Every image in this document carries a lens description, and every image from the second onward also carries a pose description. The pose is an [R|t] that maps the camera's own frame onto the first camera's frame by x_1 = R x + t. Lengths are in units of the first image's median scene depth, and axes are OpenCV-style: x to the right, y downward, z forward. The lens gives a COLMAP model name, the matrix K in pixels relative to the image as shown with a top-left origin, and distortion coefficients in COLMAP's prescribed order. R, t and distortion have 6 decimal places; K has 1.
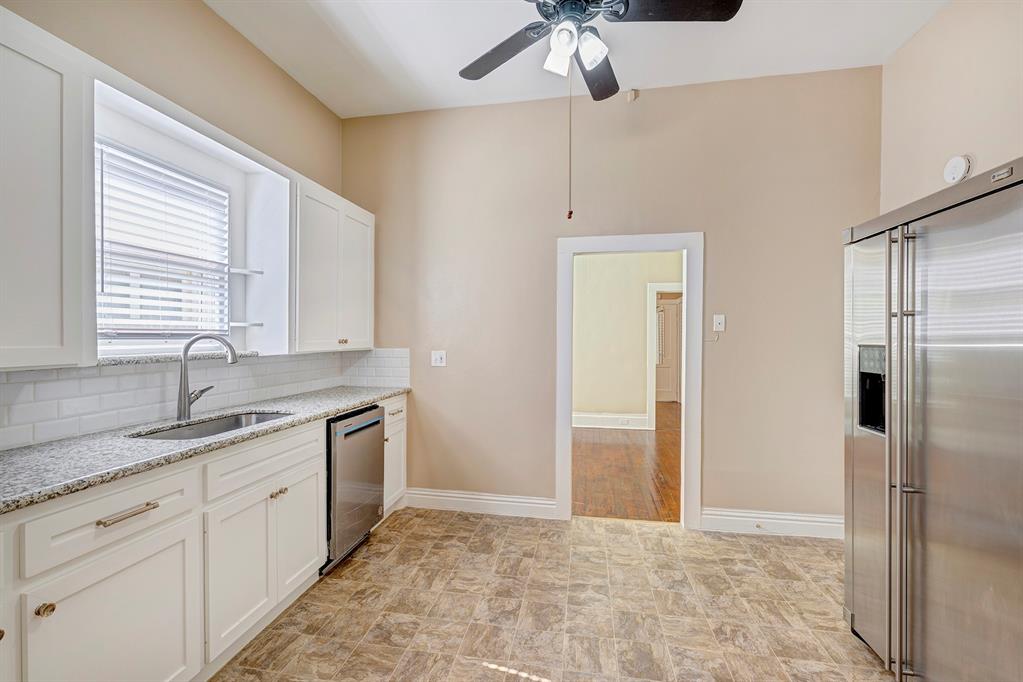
lens RADIAL K [[451.1, 0, 511.5], [0, 451.1, 341.0], [0, 0, 1]] dist [0.000785, 0.000200]
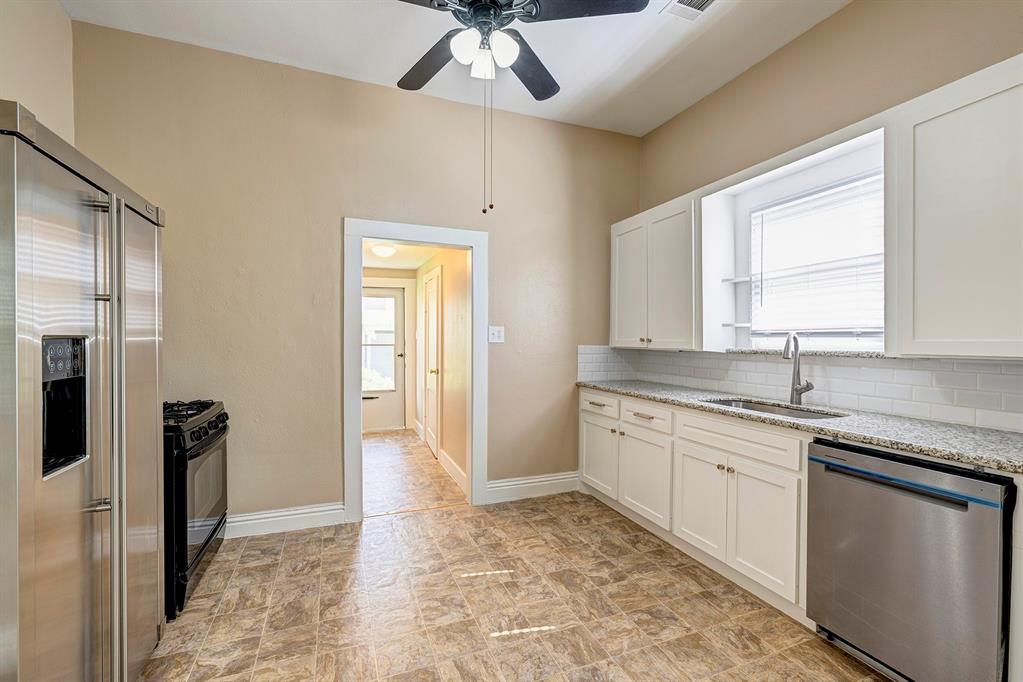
lens RADIAL K [[433.2, 0, 511.5], [0, 433.2, 341.0], [0, 0, 1]] dist [-0.000200, 0.000027]
pose [[-0.853370, -0.005036, -0.521282, 0.512839], [-0.007111, 0.999973, 0.001981, 0.019147], [0.521258, 0.005397, -0.853382, 1.881810]]
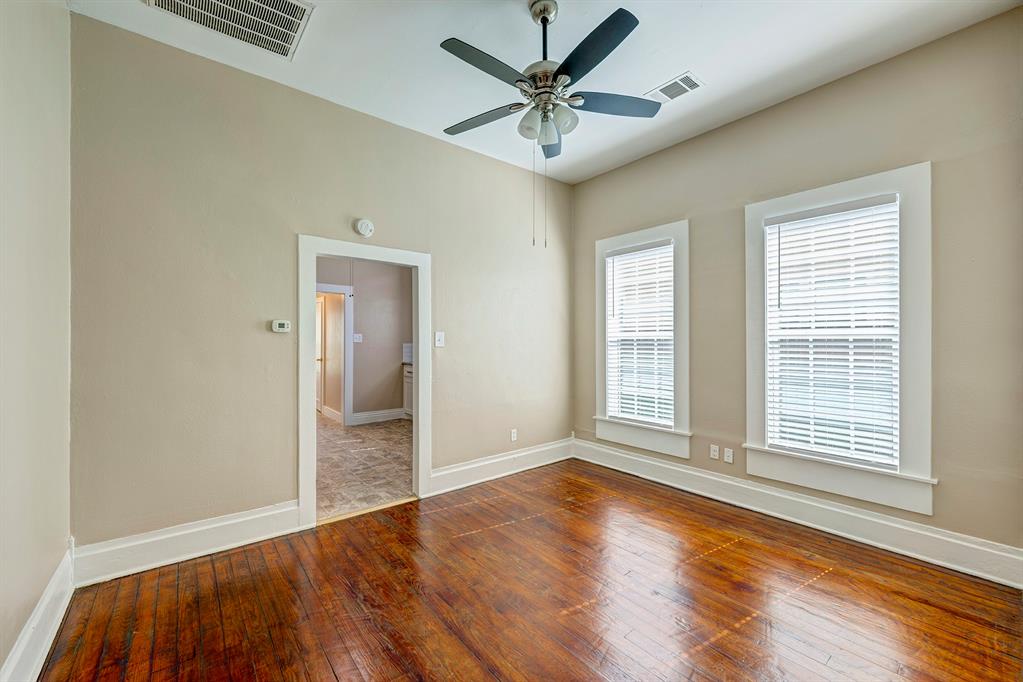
lens RADIAL K [[401.0, 0, 511.5], [0, 401.0, 341.0], [0, 0, 1]] dist [0.000522, 0.000031]
pose [[-0.656336, -0.001935, -0.754466, 1.084398], [-0.002549, 0.999997, -0.000347, 0.018143], [0.754465, 0.001696, -0.656339, 3.034800]]
